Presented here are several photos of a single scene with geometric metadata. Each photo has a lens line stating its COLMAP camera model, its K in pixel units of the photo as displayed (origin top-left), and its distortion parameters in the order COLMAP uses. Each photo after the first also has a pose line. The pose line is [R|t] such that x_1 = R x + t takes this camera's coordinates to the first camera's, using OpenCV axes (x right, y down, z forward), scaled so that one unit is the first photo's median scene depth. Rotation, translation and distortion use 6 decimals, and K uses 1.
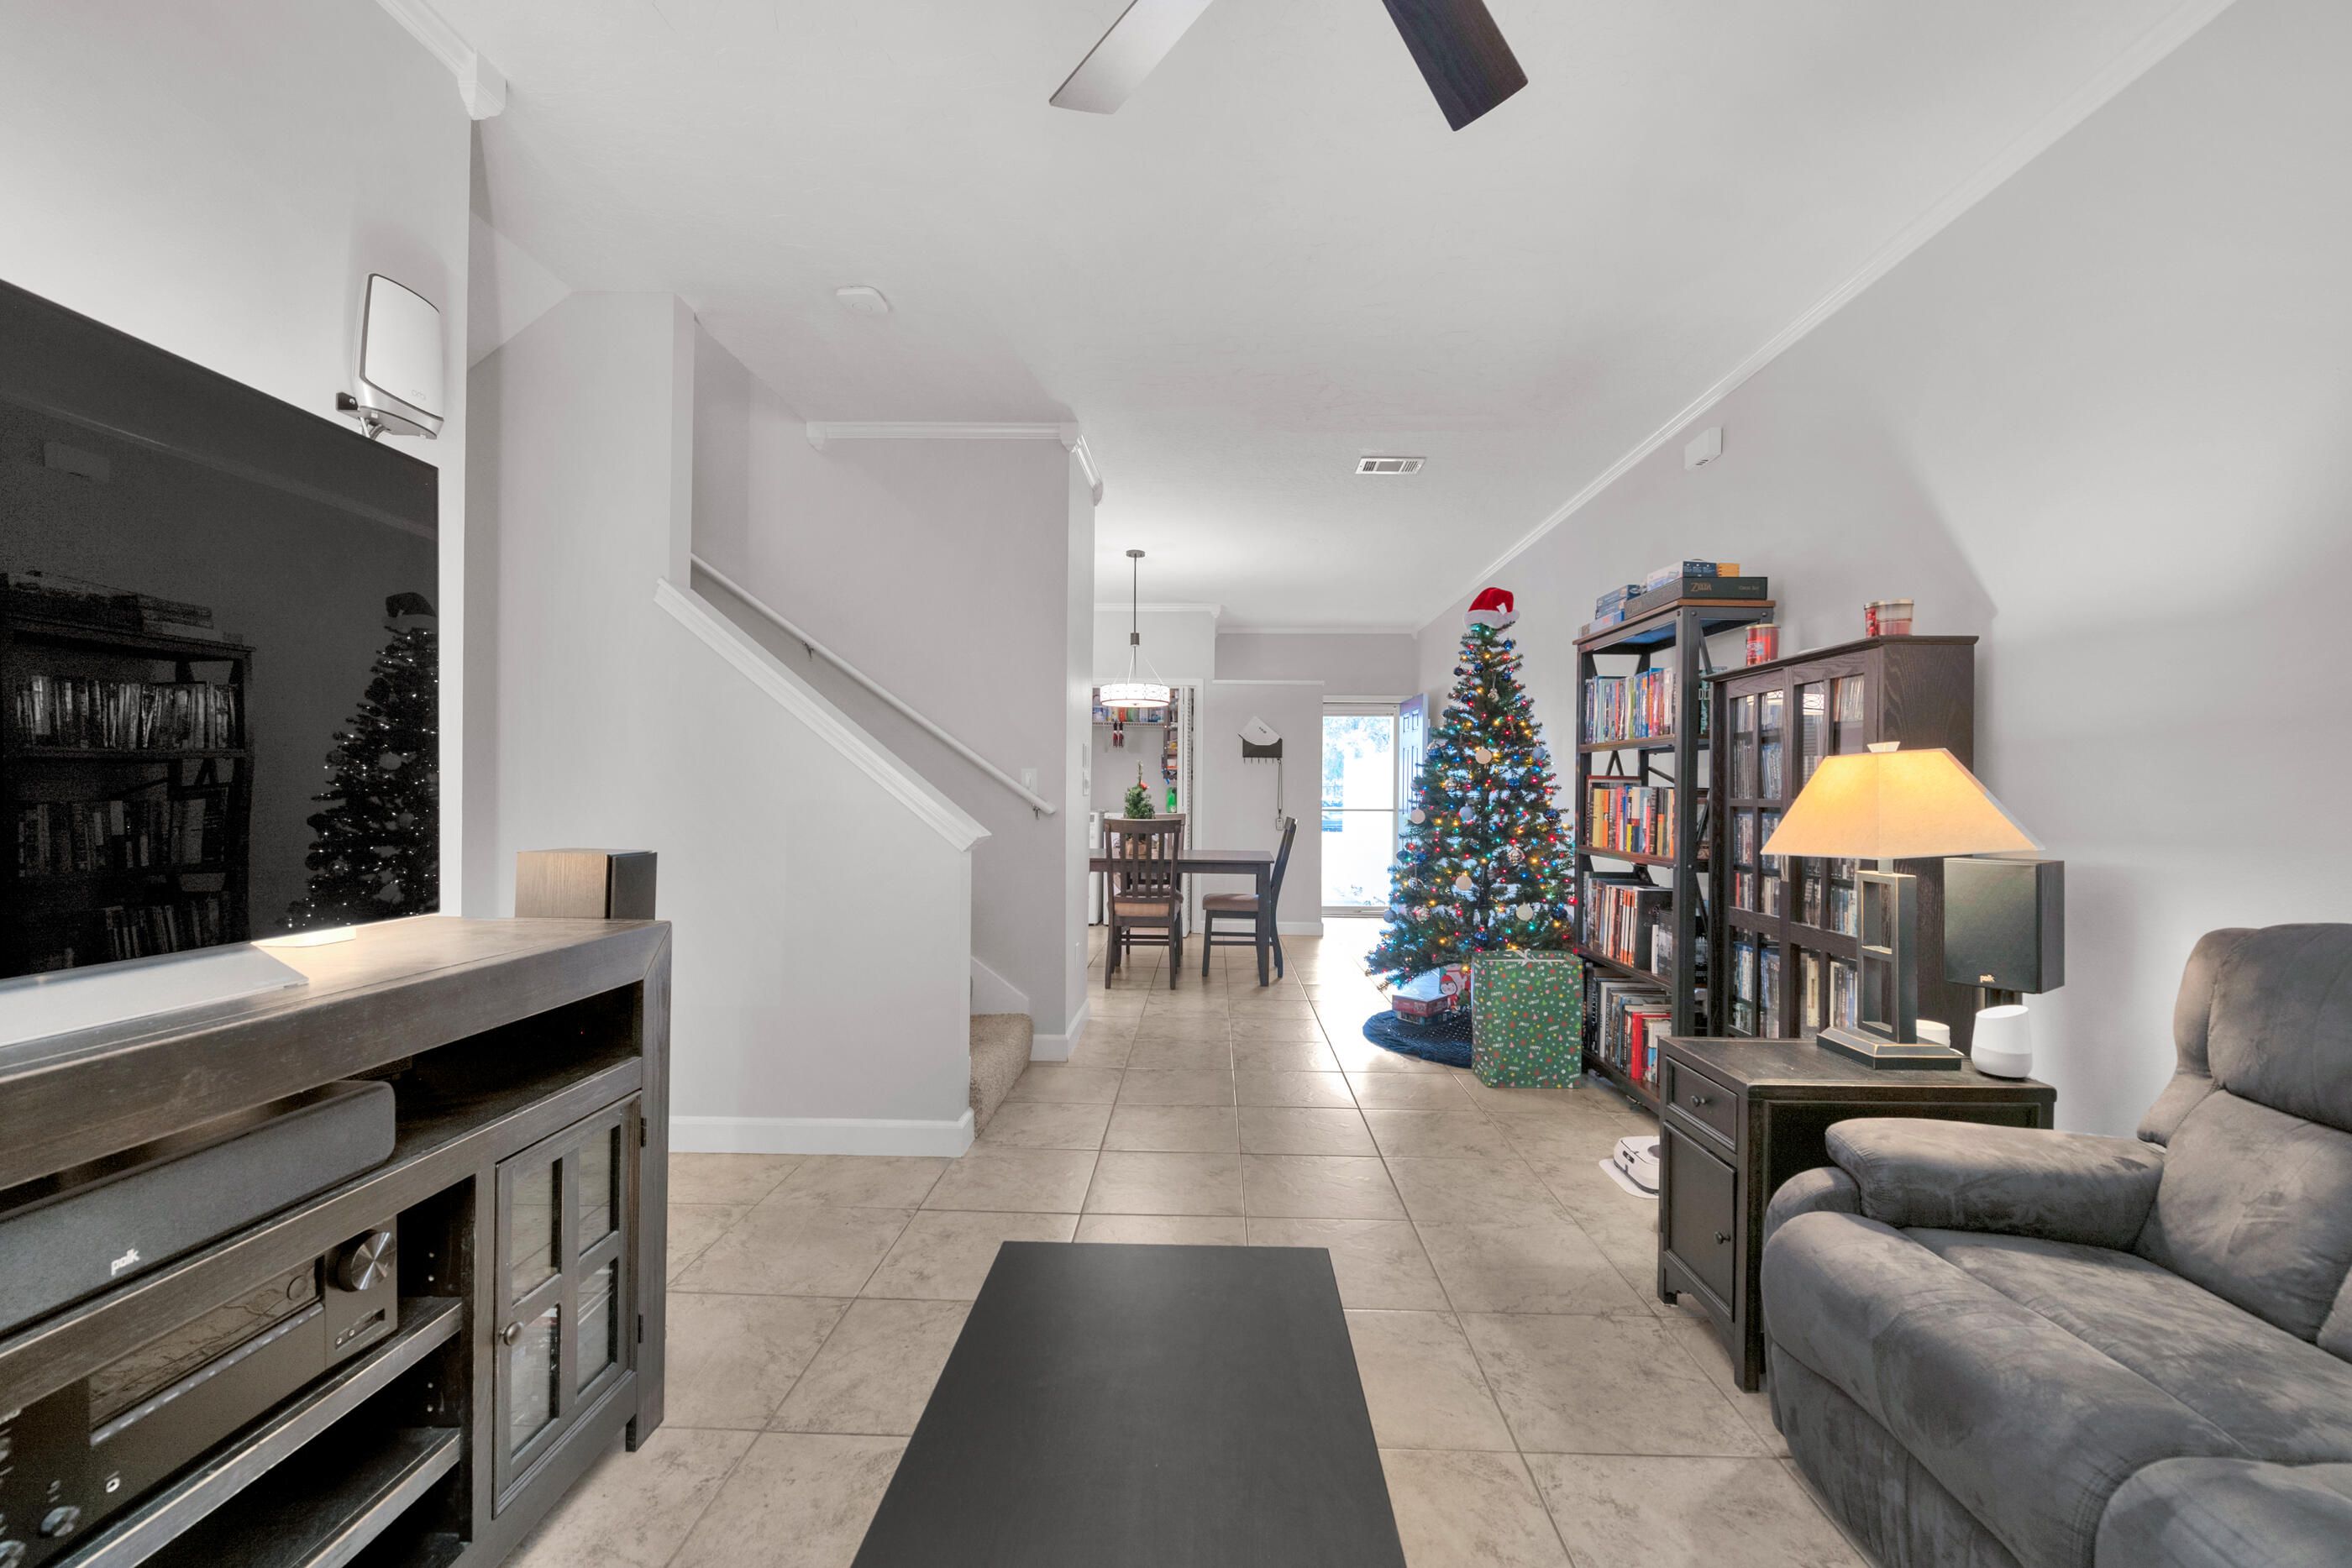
lens RADIAL K [[940.3, 0, 1179.6], [0, 940.3, 780.3], [0, 0, 1]] dist [0.000487, -0.003052]
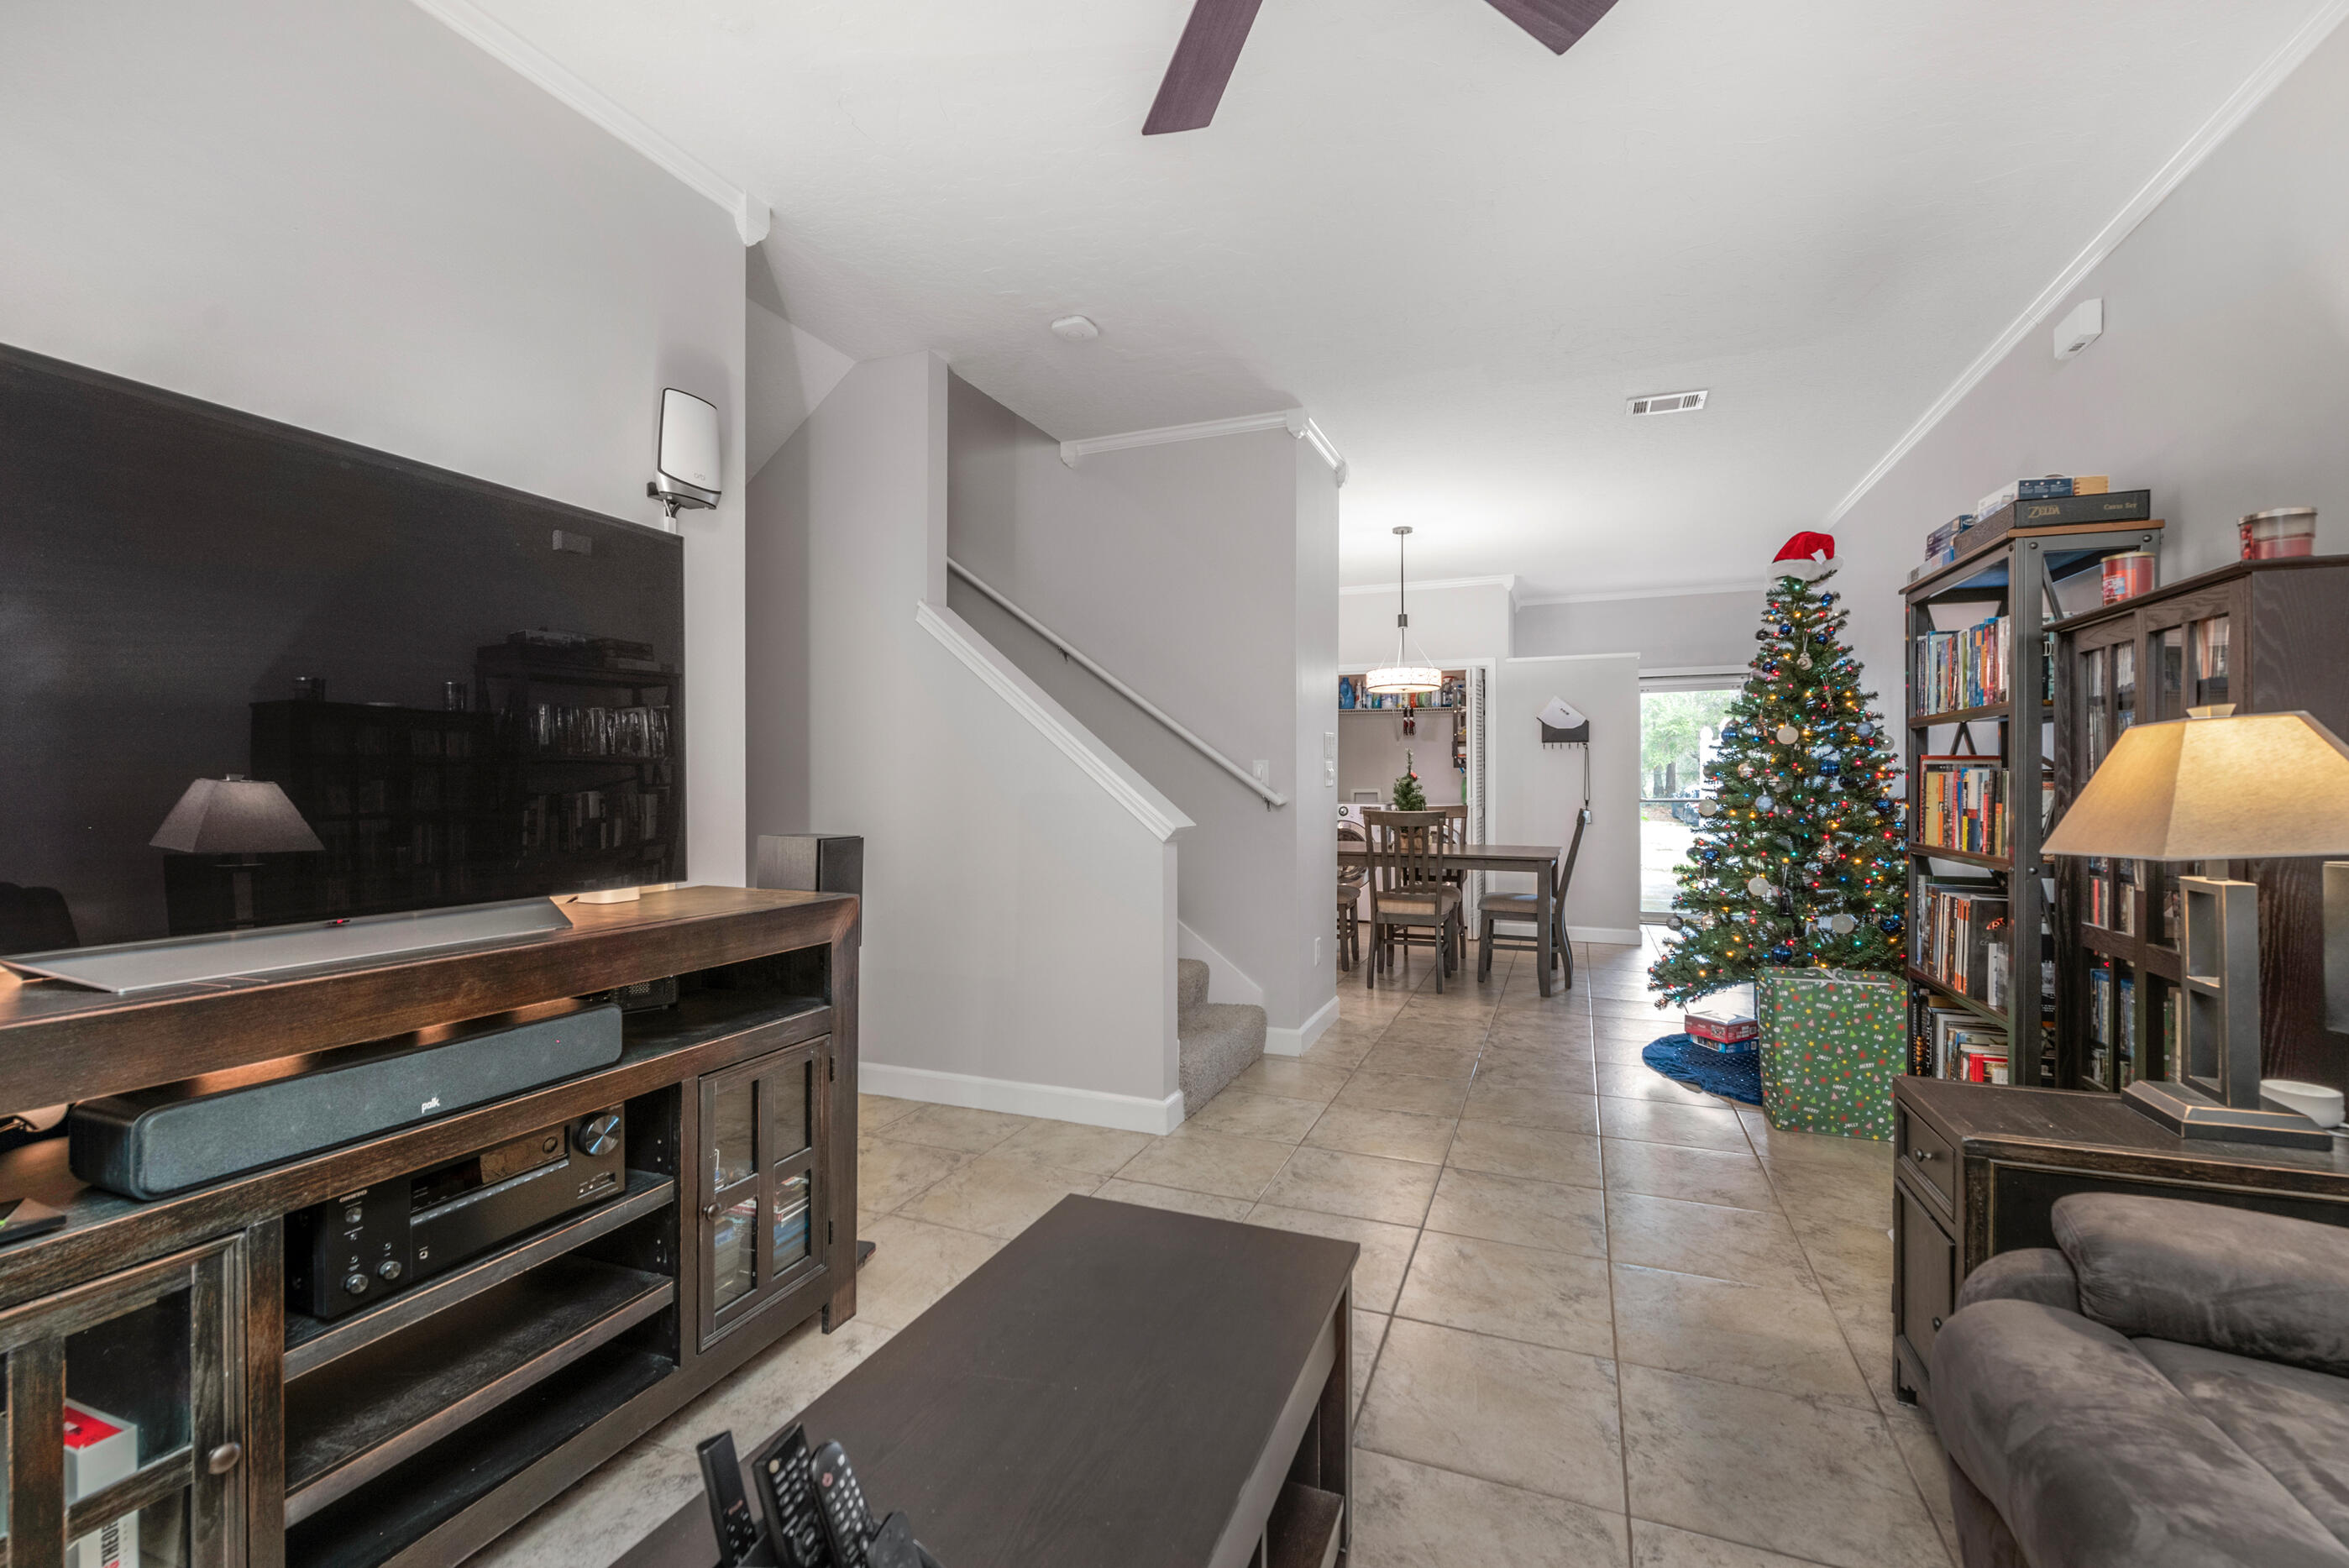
lens RADIAL K [[989.2, 0, 1179.9], [0, 989.2, 765.8], [0, 0, 1]] dist [0.004517, -0.003387]
pose [[0.936641, -0.016602, -0.349898, 0.186836], [0.014683, 0.999859, -0.008136, 0.001621], [0.349984, 0.002483, 0.936752, -0.021491]]
